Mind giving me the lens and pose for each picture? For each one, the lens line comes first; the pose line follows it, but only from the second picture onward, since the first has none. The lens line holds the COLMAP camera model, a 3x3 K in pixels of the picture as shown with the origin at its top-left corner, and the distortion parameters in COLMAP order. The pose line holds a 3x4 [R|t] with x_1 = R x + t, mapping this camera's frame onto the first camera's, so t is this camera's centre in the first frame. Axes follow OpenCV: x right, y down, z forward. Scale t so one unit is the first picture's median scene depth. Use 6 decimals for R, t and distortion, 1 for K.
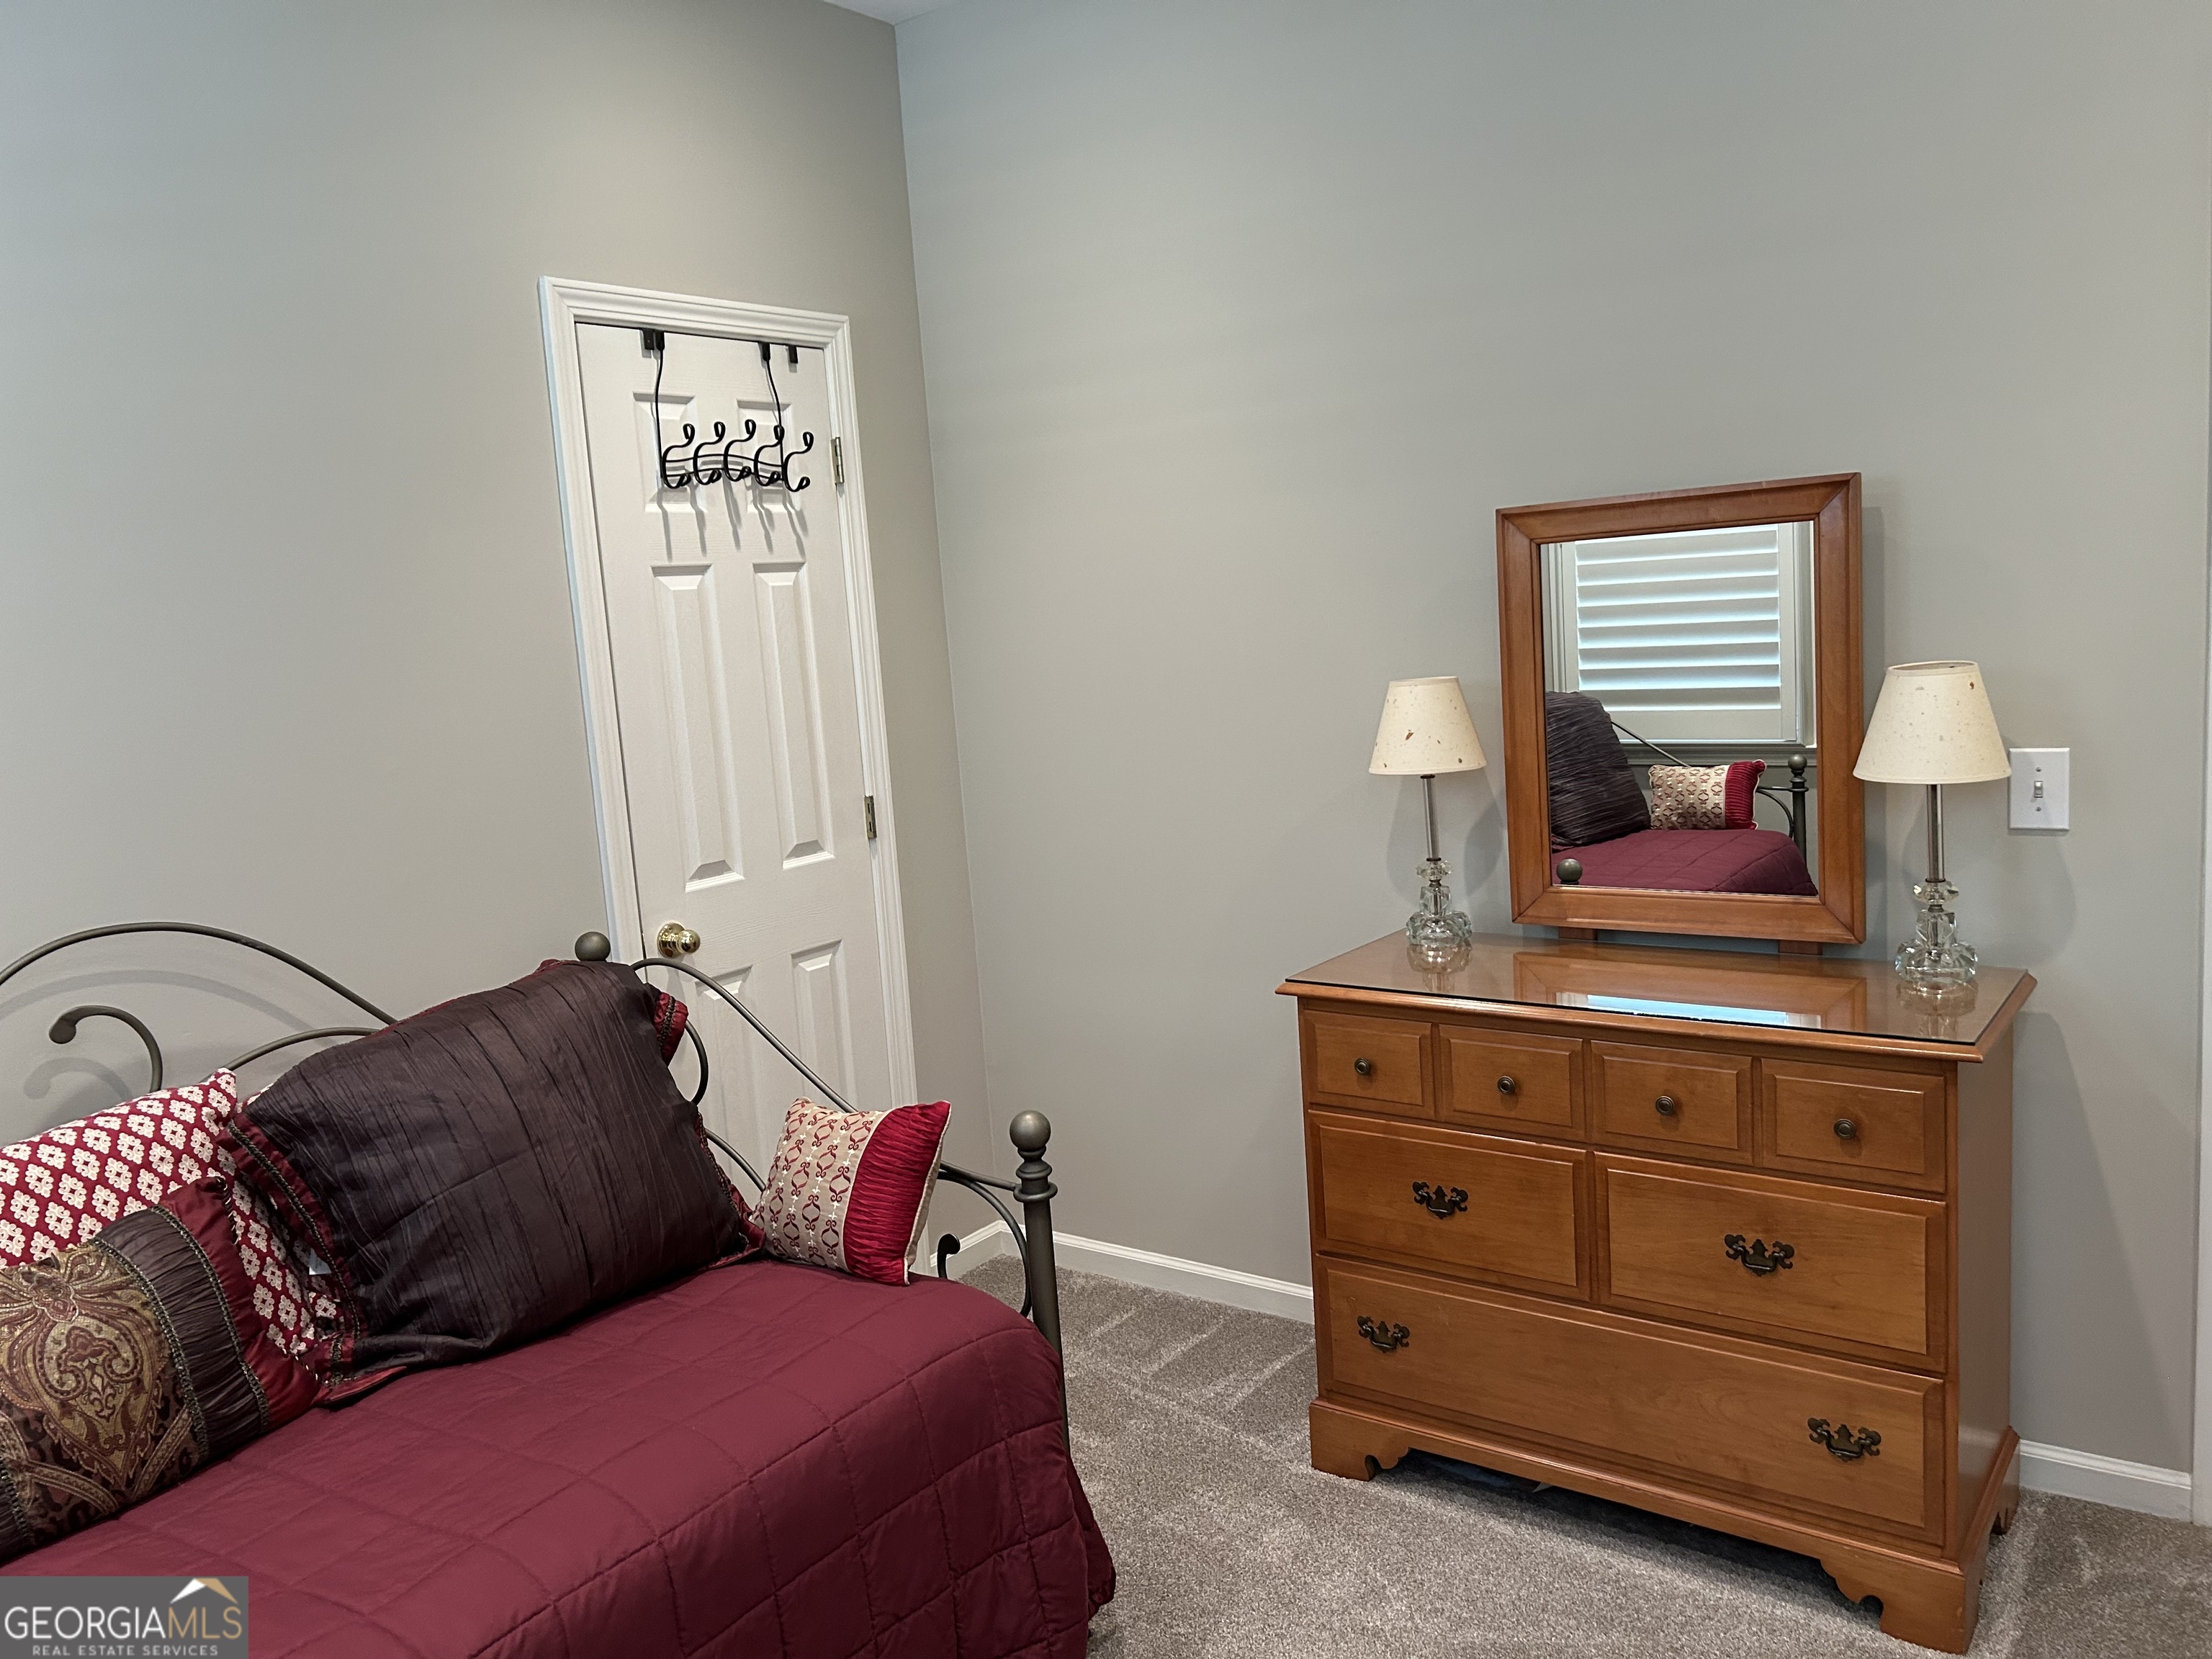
lens RADIAL K [[1676.5, 0, 1094.7], [0, 1676.5, 820.3], [0, 0, 1]] dist [0.093748, -0.103120]
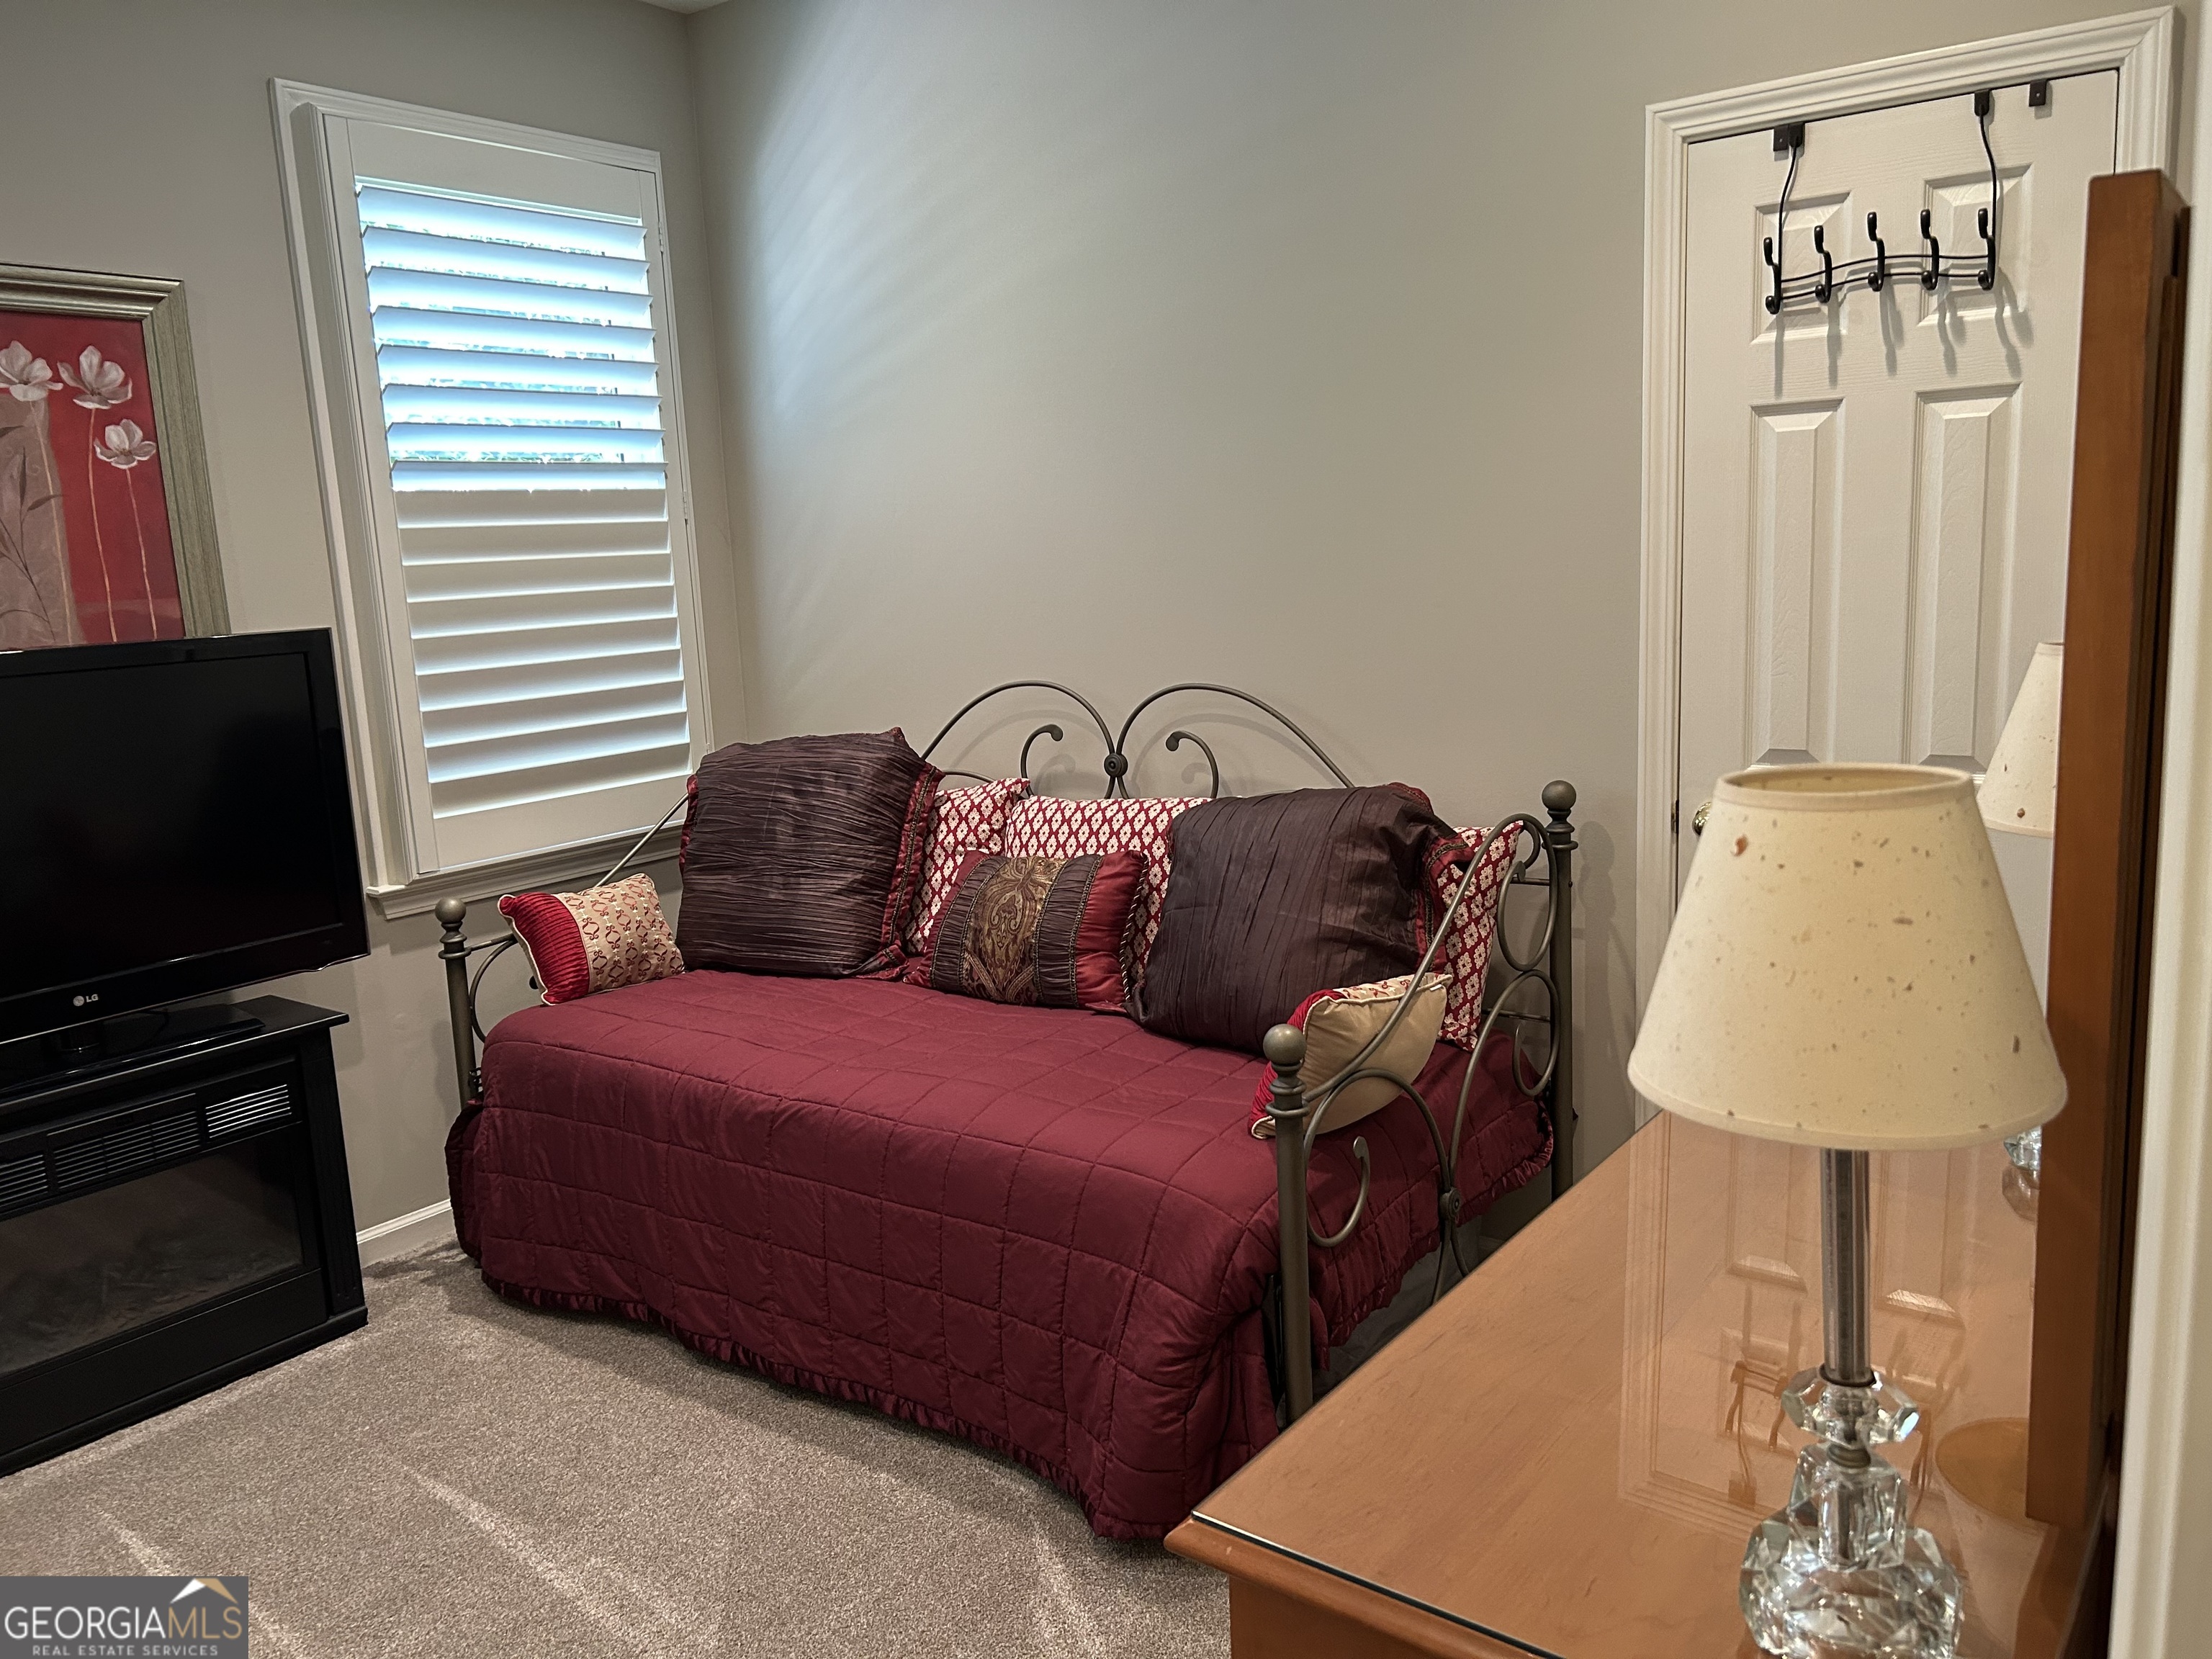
lens RADIAL K [[1676.5, 0, 1094.7], [0, 1676.5, 820.3], [0, 0, 1]] dist [0.093748, -0.103120]
pose [[-0.010383, 0.237505, -0.971331, 0.661884], [-0.085391, 0.967624, 0.237511, -0.121802], [0.996293, 0.085409, 0.010234, 0.661154]]
